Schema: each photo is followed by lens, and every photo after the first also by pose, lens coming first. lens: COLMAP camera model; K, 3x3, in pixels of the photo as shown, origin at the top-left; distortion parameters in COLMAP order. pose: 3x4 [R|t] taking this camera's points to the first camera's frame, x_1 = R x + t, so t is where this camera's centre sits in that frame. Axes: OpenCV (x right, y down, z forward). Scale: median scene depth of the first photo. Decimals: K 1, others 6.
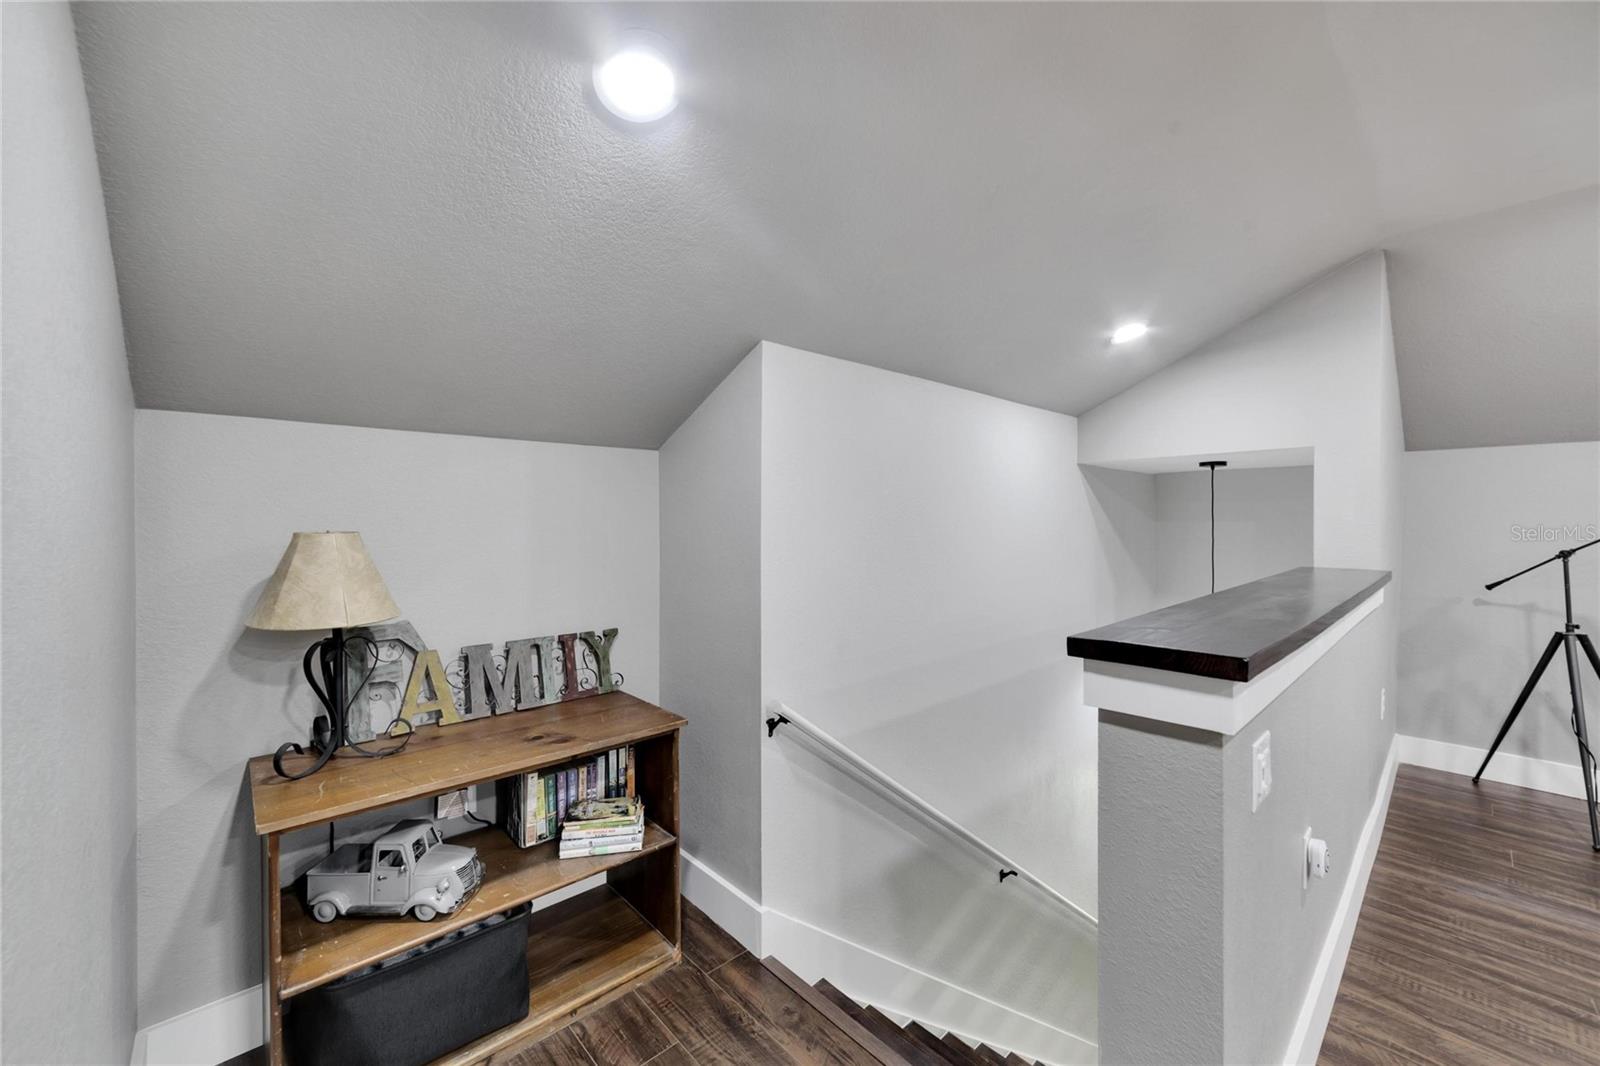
lens RADIAL K [[611.9, 0, 807.0], [0, 611.9, 522.7], [0, 0, 1]] dist [0.011007, -0.000146]
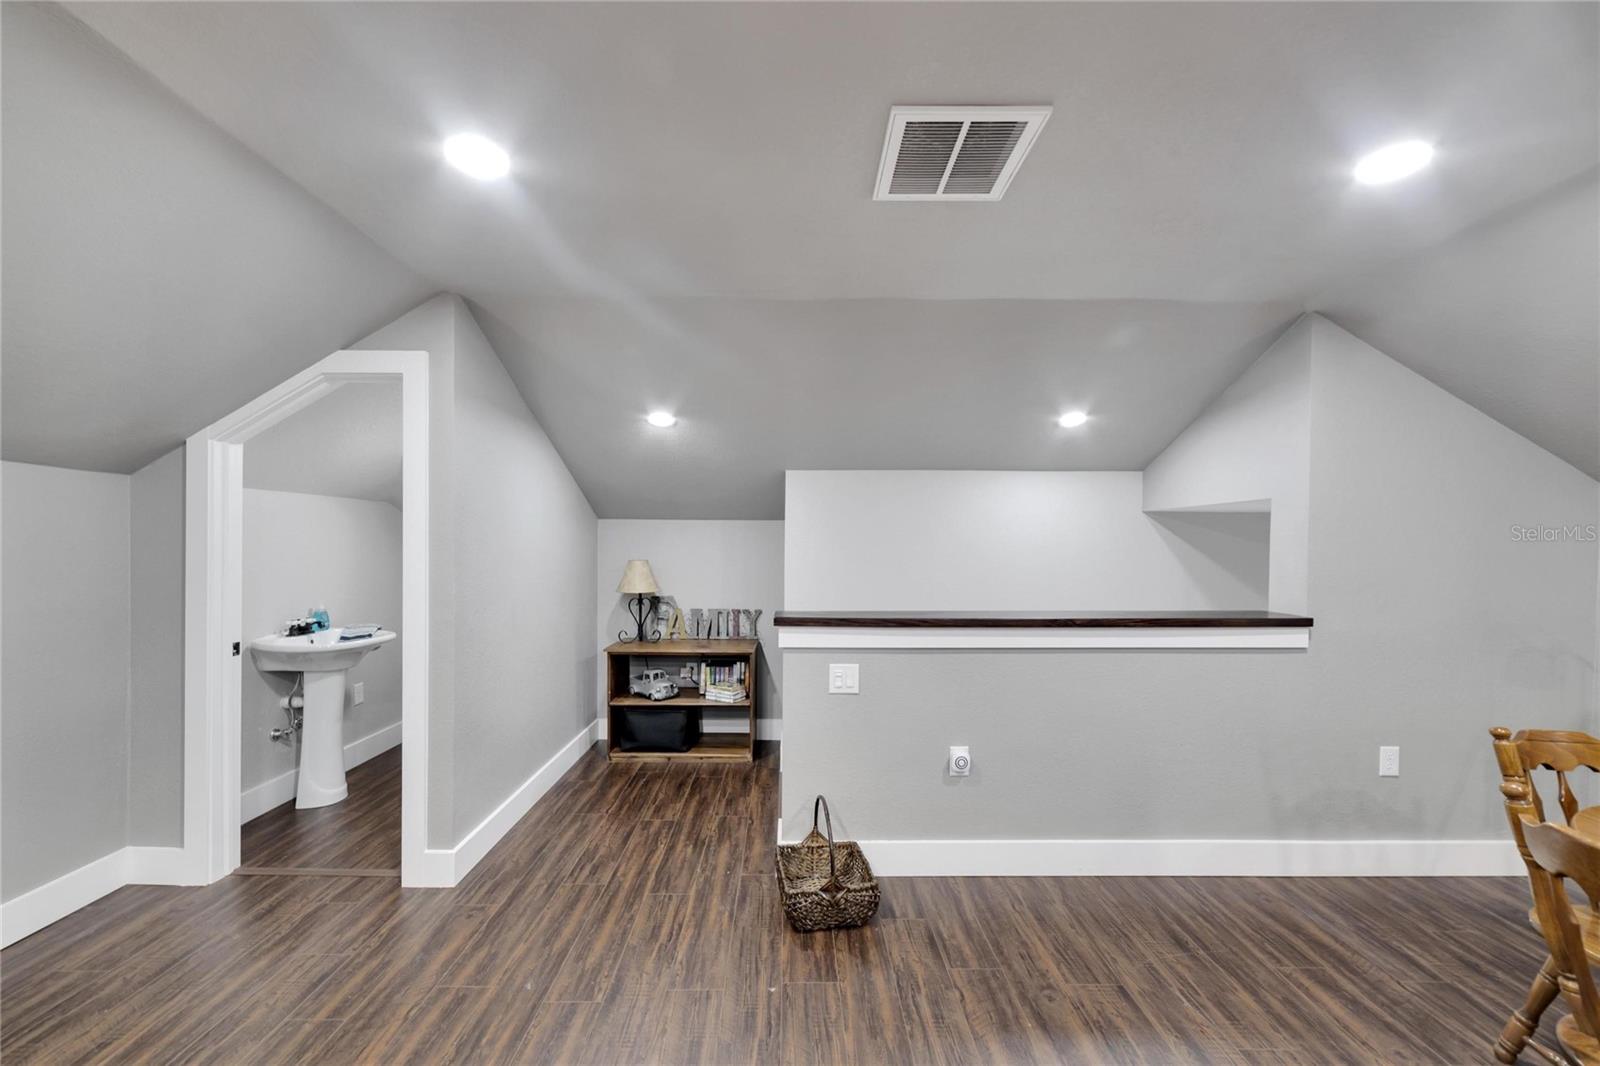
lens RADIAL K [[611.9, 0, 788.3], [0, 611.9, 538.9], [0, 0, 1]] dist [0.011007, -0.000146]
pose [[0.733972, -0.001664, -0.679177, 1.227471], [-0.008928, 0.999887, -0.012098, -0.037423], [0.679121, 0.014943, 0.733874, -0.445444]]
